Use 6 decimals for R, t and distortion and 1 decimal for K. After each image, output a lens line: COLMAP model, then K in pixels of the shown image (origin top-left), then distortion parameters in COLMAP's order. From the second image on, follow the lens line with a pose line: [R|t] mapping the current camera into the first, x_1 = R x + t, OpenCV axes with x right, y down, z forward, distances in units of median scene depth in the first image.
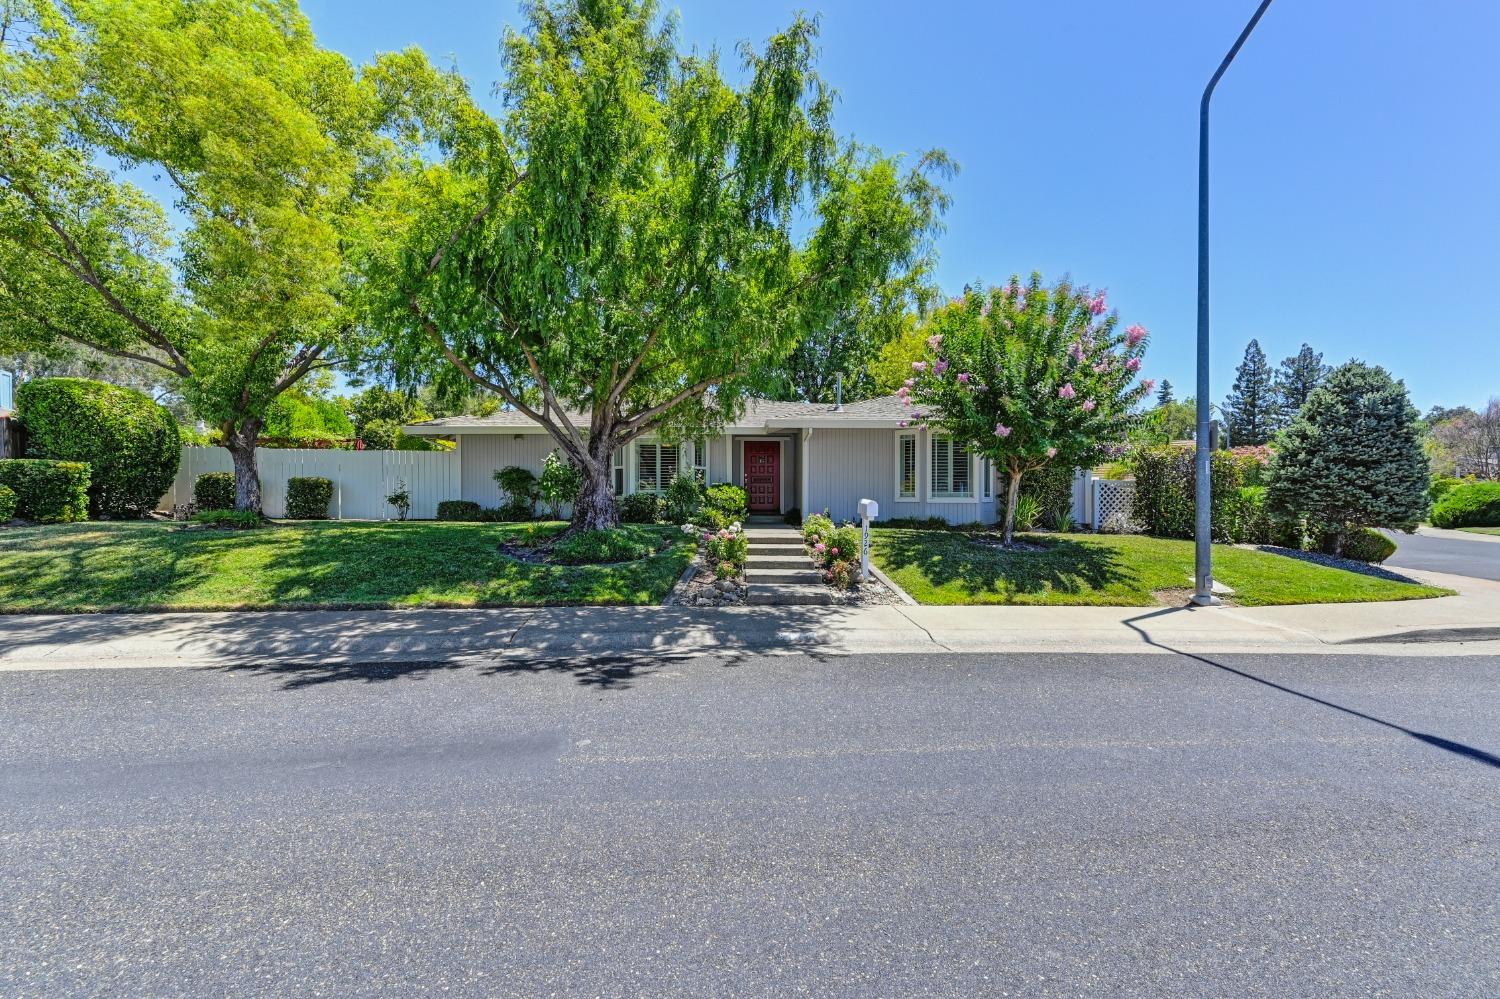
lens RADIAL K [[600.9, 0, 751.6], [0, 600.9, 497.7], [0, 0, 1]] dist [0.004064, 0.000294]
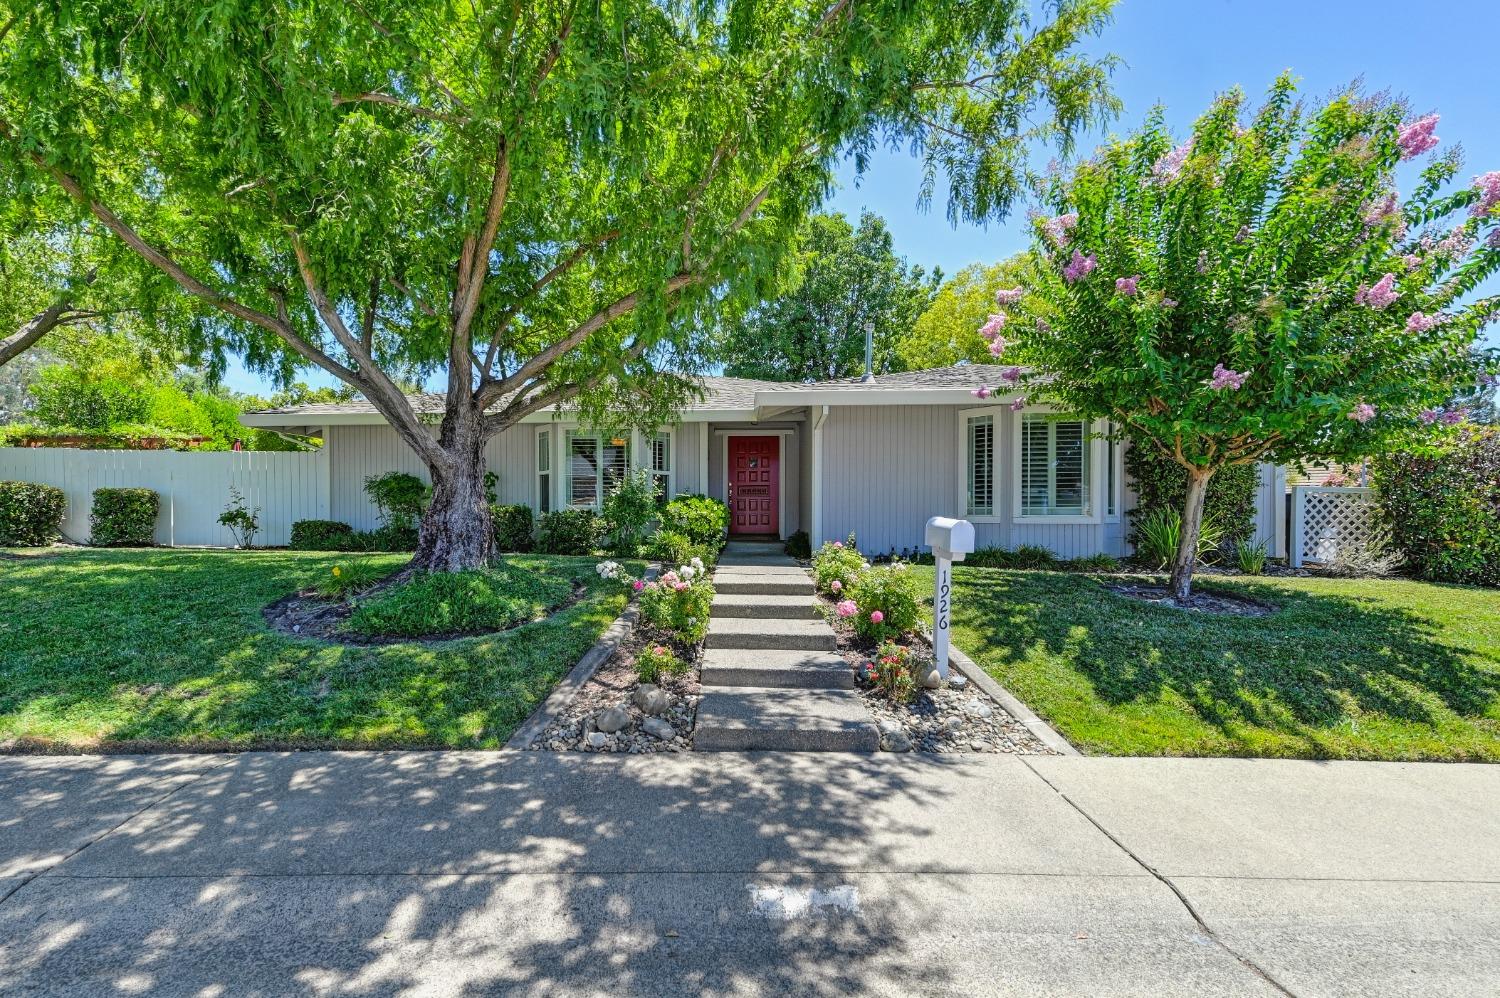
lens RADIAL K [[601.8, 0, 703.8], [0, 601.8, 525.8], [0, 0, 1]] dist [0.002719, 0.000220]
pose [[0.996062, 0.001039, -0.088658, 0.033414], [0.000188, 0.999904, 0.013826, 0.002099], [0.088664, -0.013788, 0.995966, 0.446896]]
